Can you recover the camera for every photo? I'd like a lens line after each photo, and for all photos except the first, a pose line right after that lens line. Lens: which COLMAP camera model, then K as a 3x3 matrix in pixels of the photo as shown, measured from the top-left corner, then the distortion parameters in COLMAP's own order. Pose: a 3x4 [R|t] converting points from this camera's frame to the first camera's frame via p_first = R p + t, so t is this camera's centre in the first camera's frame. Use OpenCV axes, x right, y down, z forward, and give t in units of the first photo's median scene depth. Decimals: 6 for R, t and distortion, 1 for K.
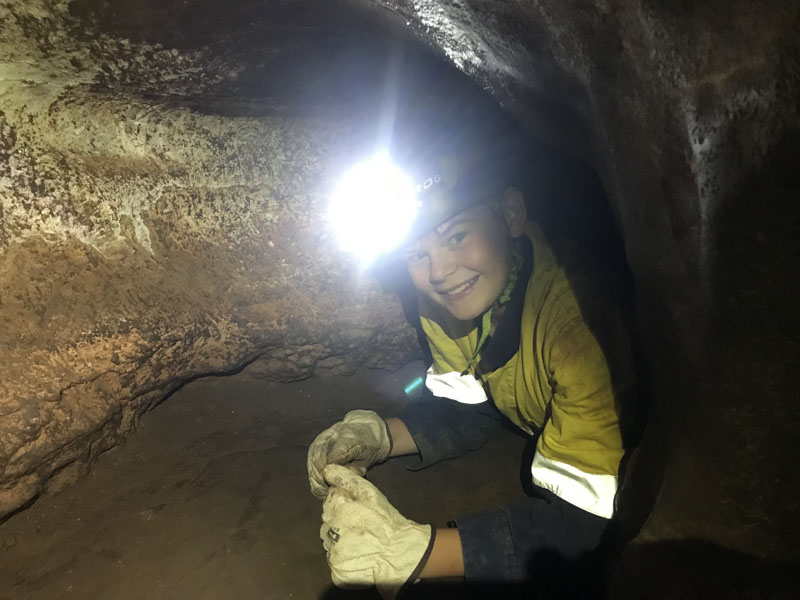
lens RADIAL K [[687.0, 0, 403.3], [0, 687.0, 296.1], [0, 0, 1]] dist [0.004849, -0.012774]
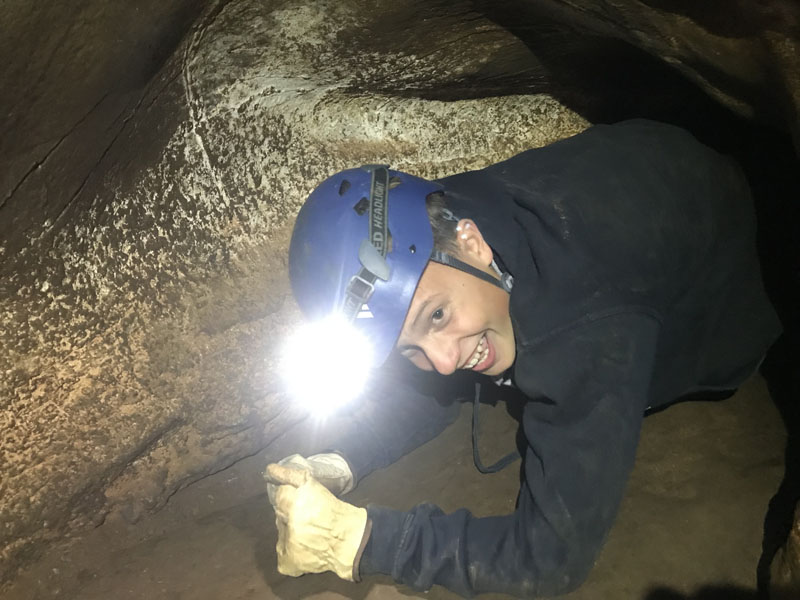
lens RADIAL K [[687.0, 0, 383.0], [0, 687.0, 304.2], [0, 0, 1]] dist [0.004849, -0.012774]
pose [[0.951588, 0.013101, -0.307098, -0.004067], [0.015287, 0.995838, 0.089852, -0.025395], [0.306997, -0.090197, 0.947427, -0.166462]]
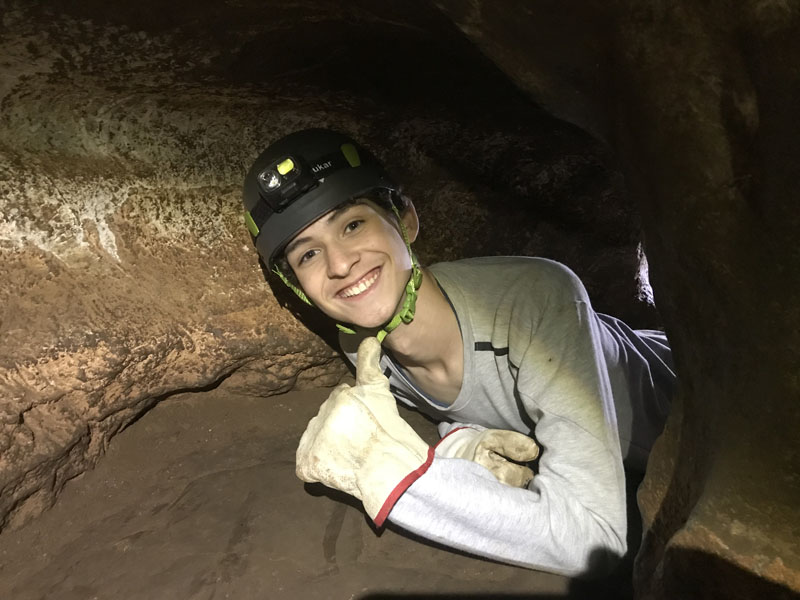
lens RADIAL K [[687.0, 0, 406.5], [0, 687.0, 291.7], [0, 0, 1]] dist [0.004849, -0.012774]
pose [[0.997030, -0.040163, 0.065706, -0.043059], [0.042562, 0.998461, -0.035540, 0.030896], [-0.064178, 0.038231, 0.997206, 0.055675]]
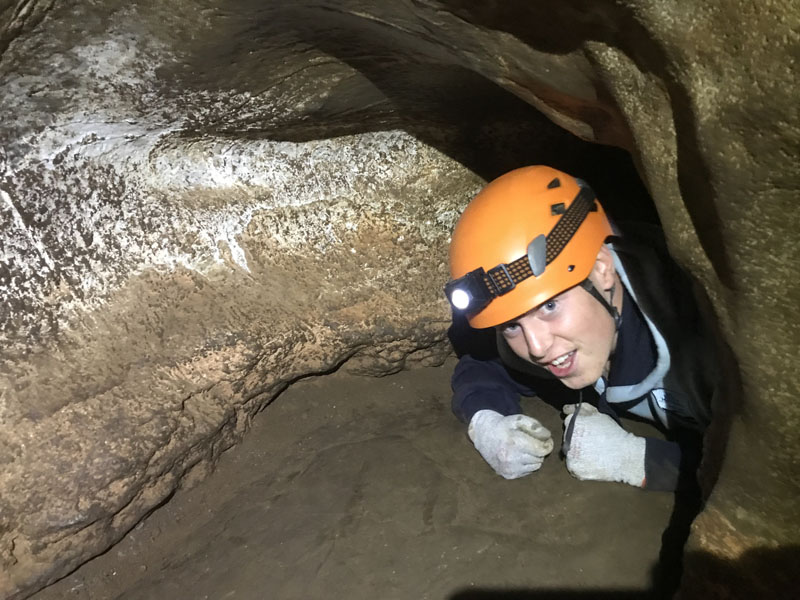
lens RADIAL K [[687.0, 0, 391.2], [0, 687.0, 299.5], [0, 0, 1]] dist [0.004849, -0.012774]
pose [[0.982675, -0.087683, -0.163282, 0.040621], [0.092976, 0.995353, 0.025046, -0.024672], [0.160327, -0.039793, 0.986261, -0.062332]]
